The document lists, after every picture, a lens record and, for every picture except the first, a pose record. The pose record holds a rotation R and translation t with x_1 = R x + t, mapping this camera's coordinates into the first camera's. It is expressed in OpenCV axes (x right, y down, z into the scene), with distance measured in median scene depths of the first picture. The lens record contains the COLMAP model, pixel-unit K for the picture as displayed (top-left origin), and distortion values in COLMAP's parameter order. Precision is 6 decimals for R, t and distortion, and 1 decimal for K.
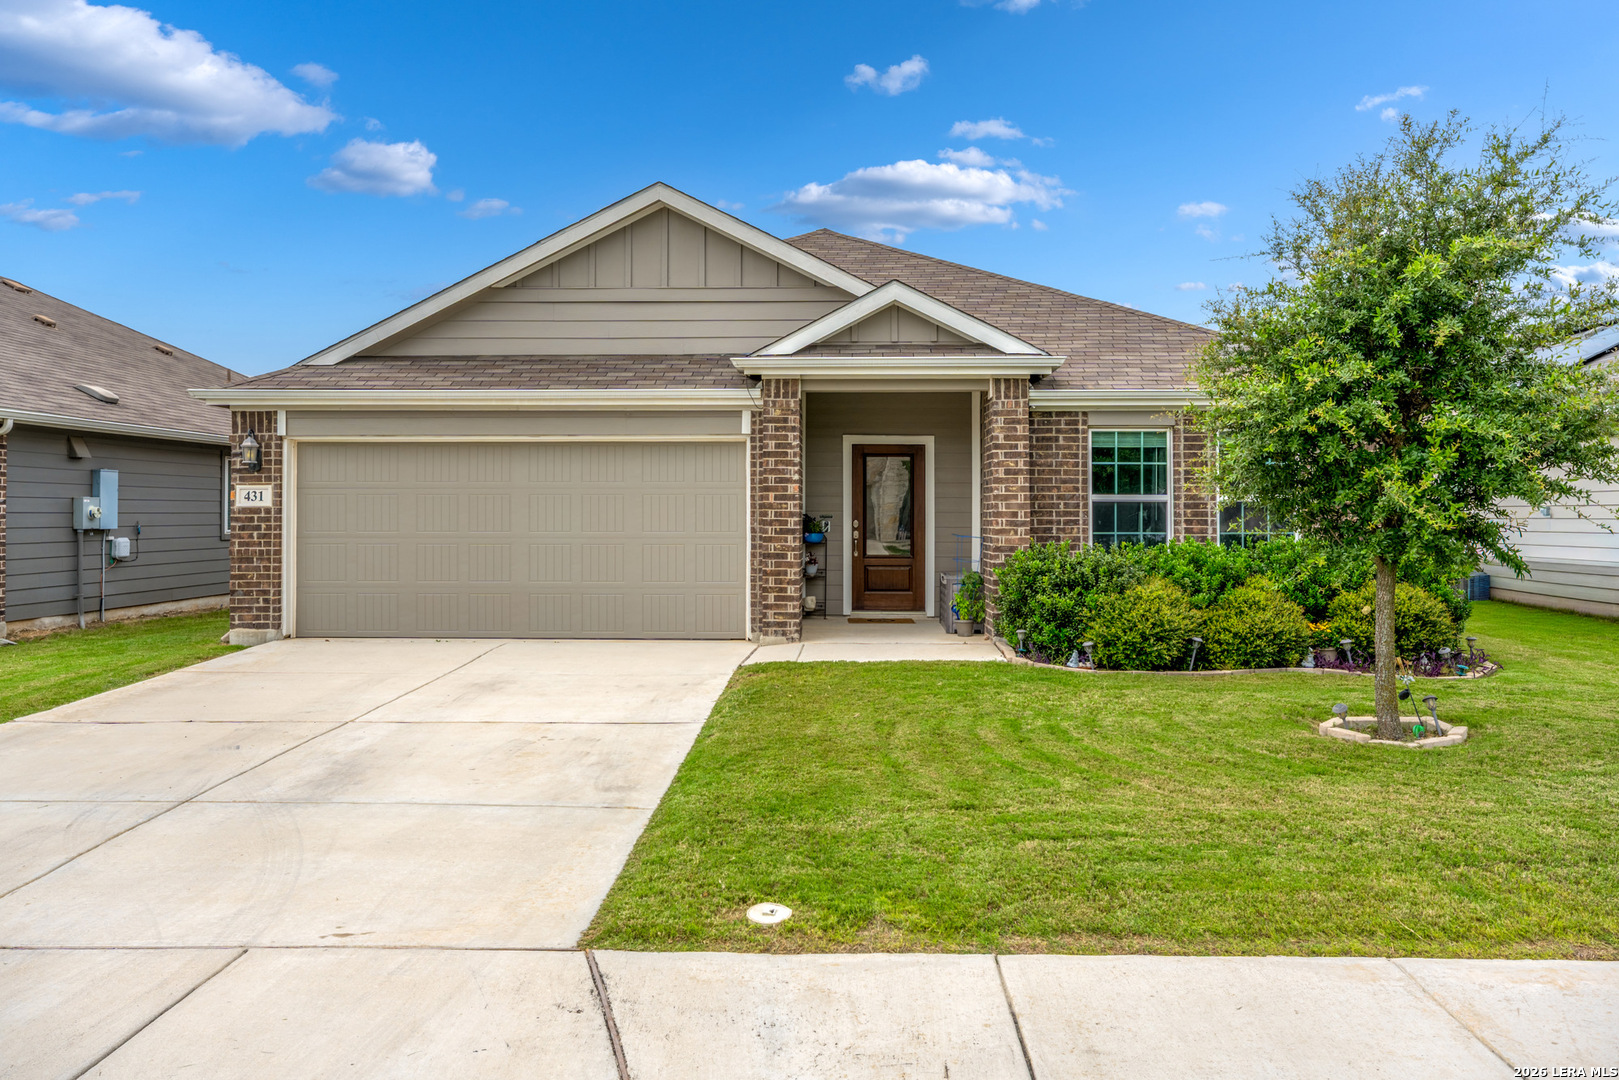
lens RADIAL K [[1175.7, 0, 801.8], [0, 1175.7, 506.9], [0, 0, 1]] dist [0.000388, 0.002395]
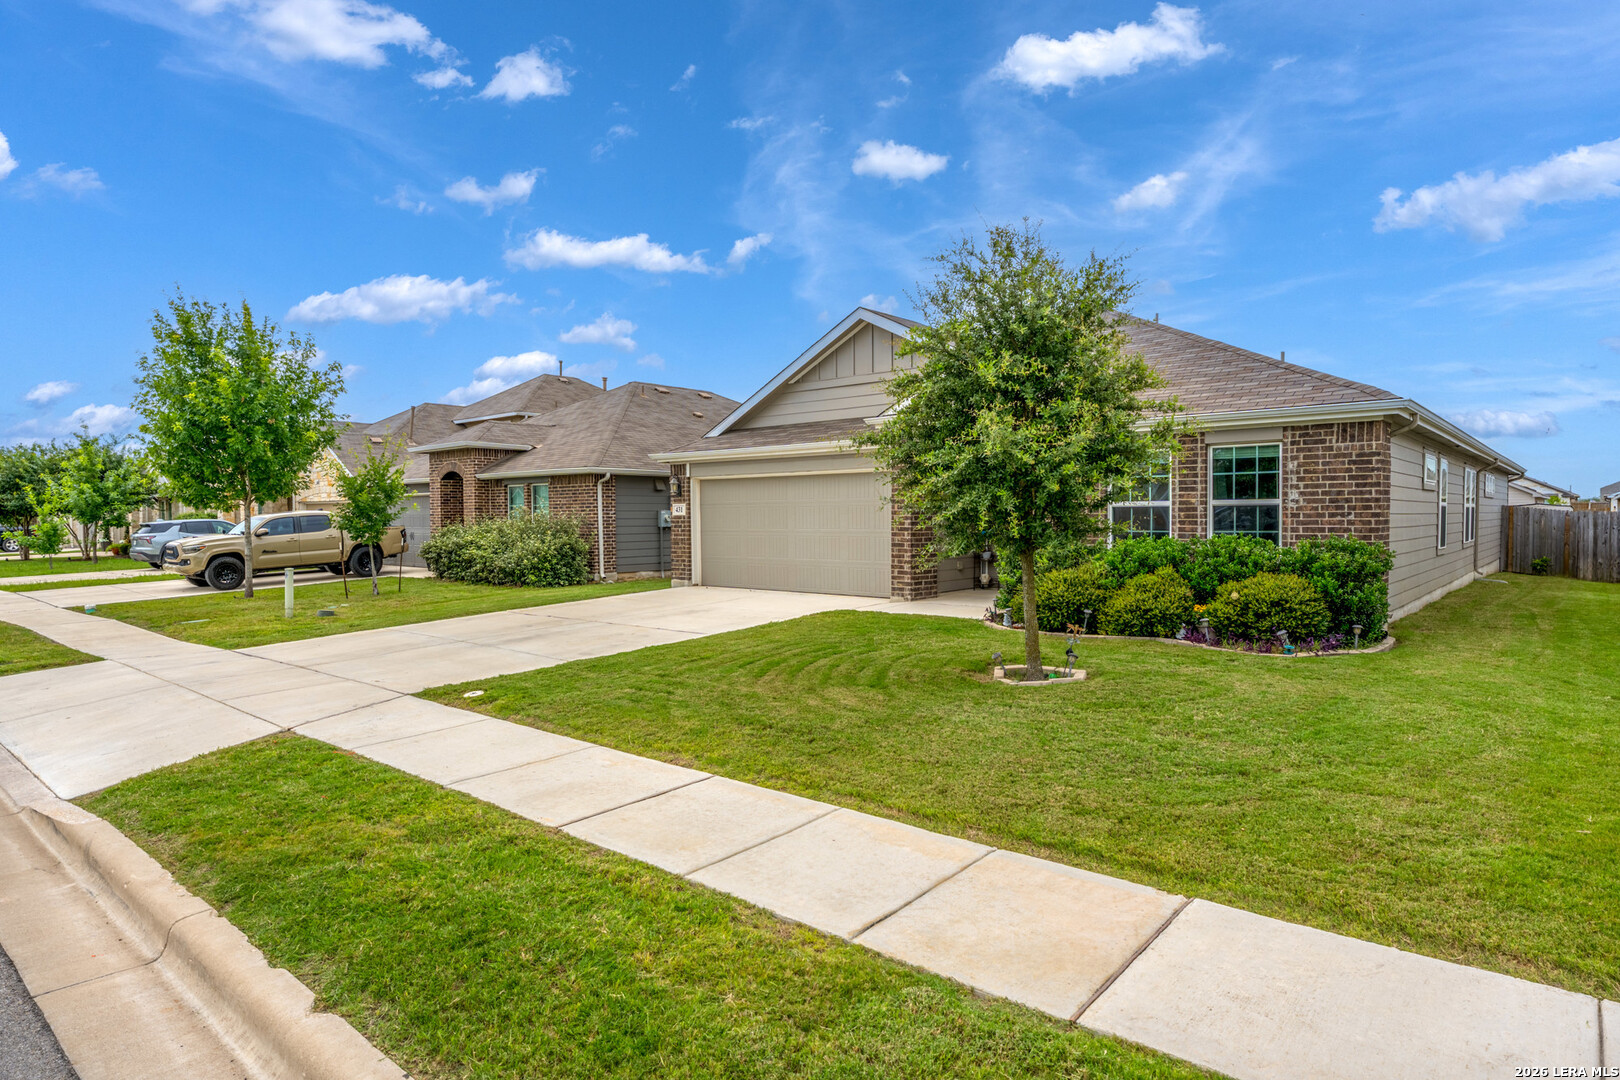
lens RADIAL K [[881.2, 0, 817.1], [0, 881.2, 541.0], [0, 0, 1]] dist [0.004360, 0.000263]
pose [[0.784143, 0.011105, -0.620480, 0.591909], [0.010592, 0.999455, 0.031275, -0.000661], [0.620489, -0.031096, 0.783598, 0.027217]]
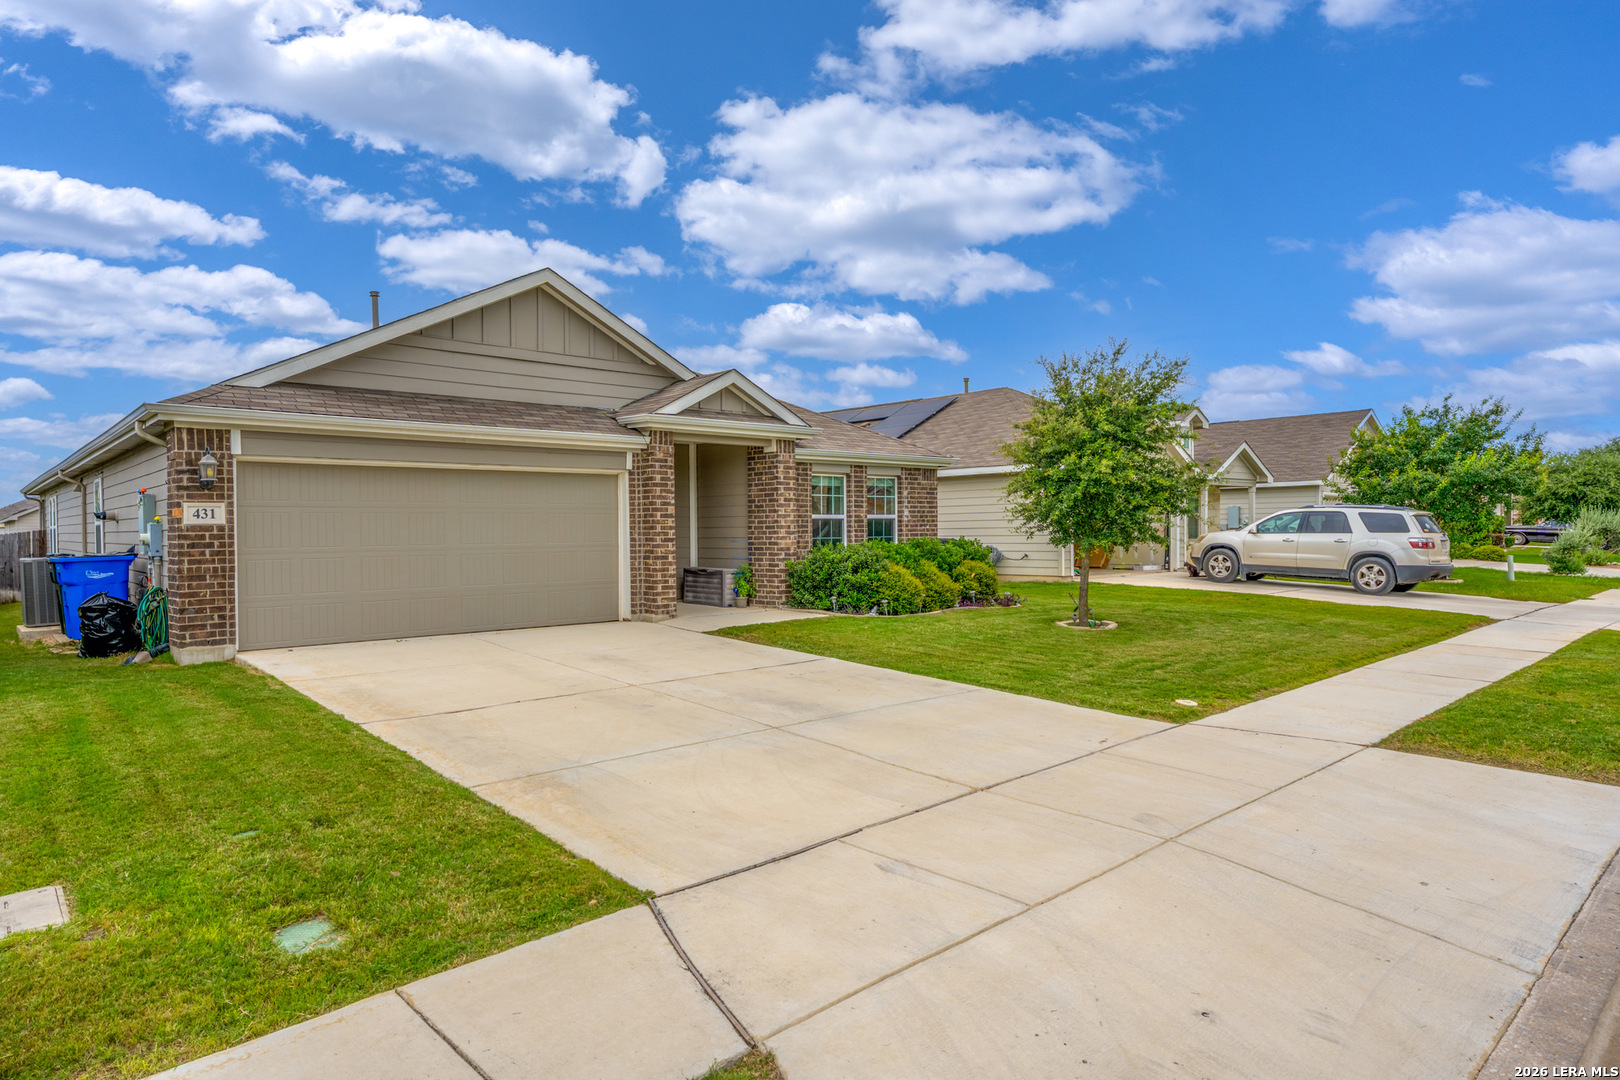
lens RADIAL K [[972.7, 0, 807.2], [0, 972.7, 540.5], [0, 0, 1]] dist [-0.001443, 0.000791]
pose [[0.715218, -0.016096, 0.698716, -0.684386], [0.004974, 0.999827, 0.017940, 0.001403], [-0.698884, -0.009356, 0.715174, 0.048831]]
